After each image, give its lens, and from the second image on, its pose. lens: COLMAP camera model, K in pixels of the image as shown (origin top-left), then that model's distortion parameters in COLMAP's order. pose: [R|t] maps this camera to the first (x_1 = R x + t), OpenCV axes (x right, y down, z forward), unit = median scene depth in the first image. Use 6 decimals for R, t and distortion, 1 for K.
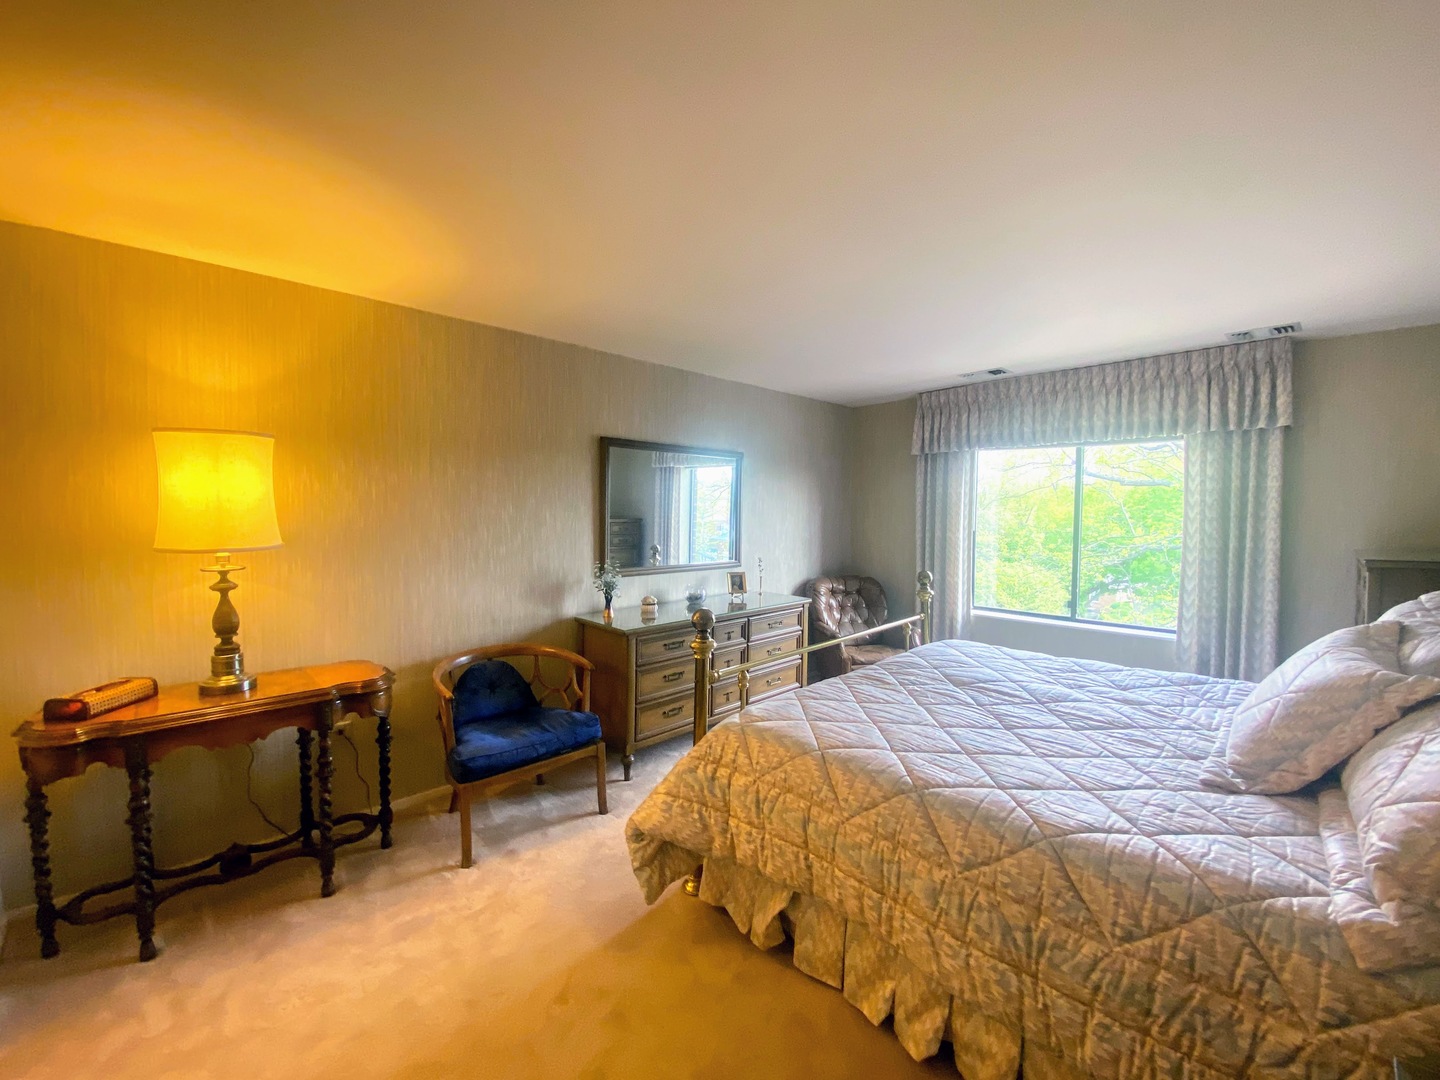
lens RADIAL K [[589.1, 0, 726.5], [0, 589.1, 540.3], [0, 0, 1]] dist [0.036912, -0.032636]
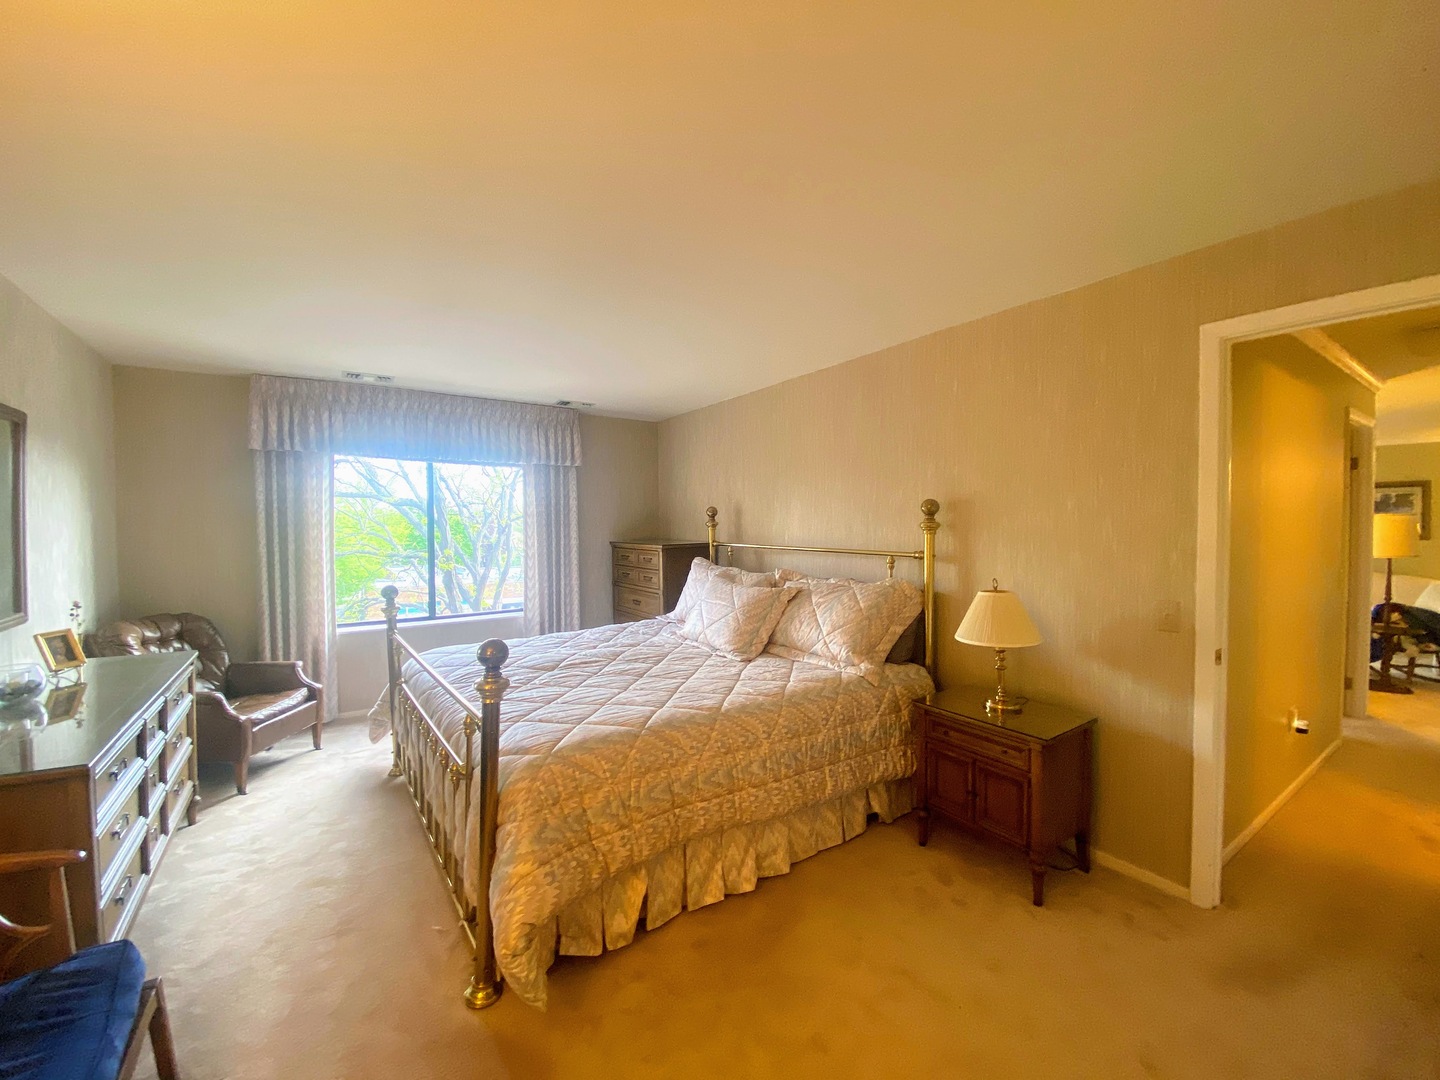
lens RADIAL K [[574.3, 0, 716.7], [0, 574.3, 537.2], [0, 0, 1]] dist [0.046326, -0.039898]
pose [[0.177899, -0.031166, 0.983555, -0.668671], [0.053837, 0.998310, 0.021896, -0.020923], [-0.982575, 0.049057, 0.179276, 0.483917]]
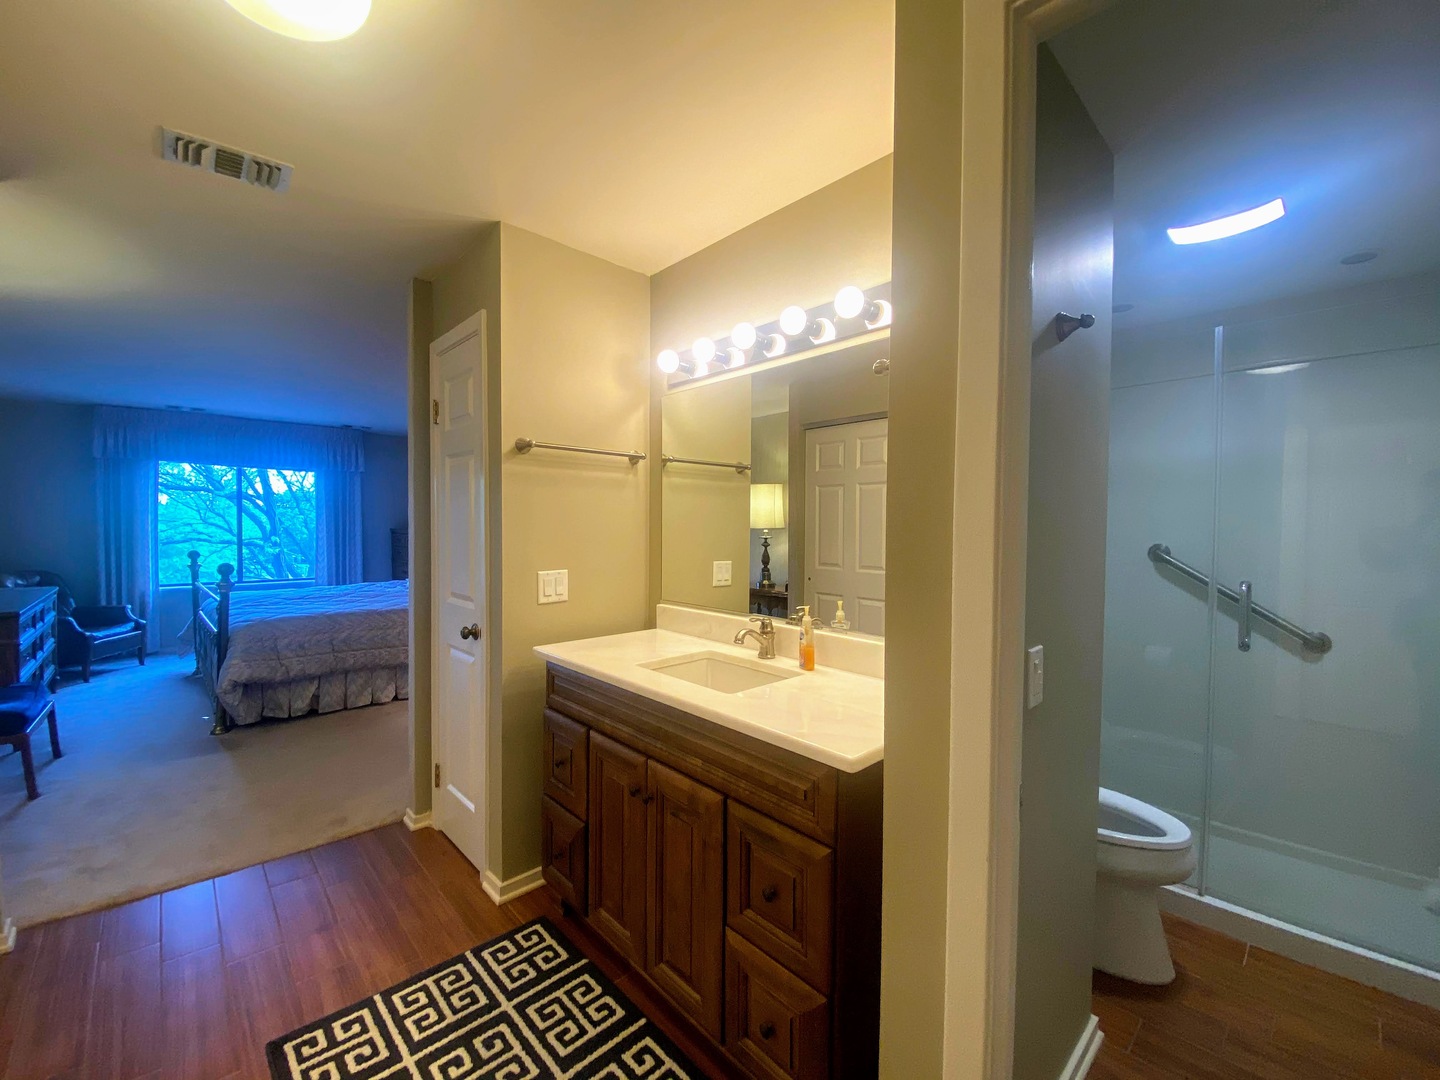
lens RADIAL K [[577.8, 0, 699.2], [0, 577.8, 540.0], [0, 0, 1]] dist [0.050206, -0.032891]
pose [[0.039470, -0.030958, 0.998741, -1.486325], [0.037620, 0.998857, 0.029475, 0.044257], [-0.998512, 0.036409, 0.040589, -0.388516]]
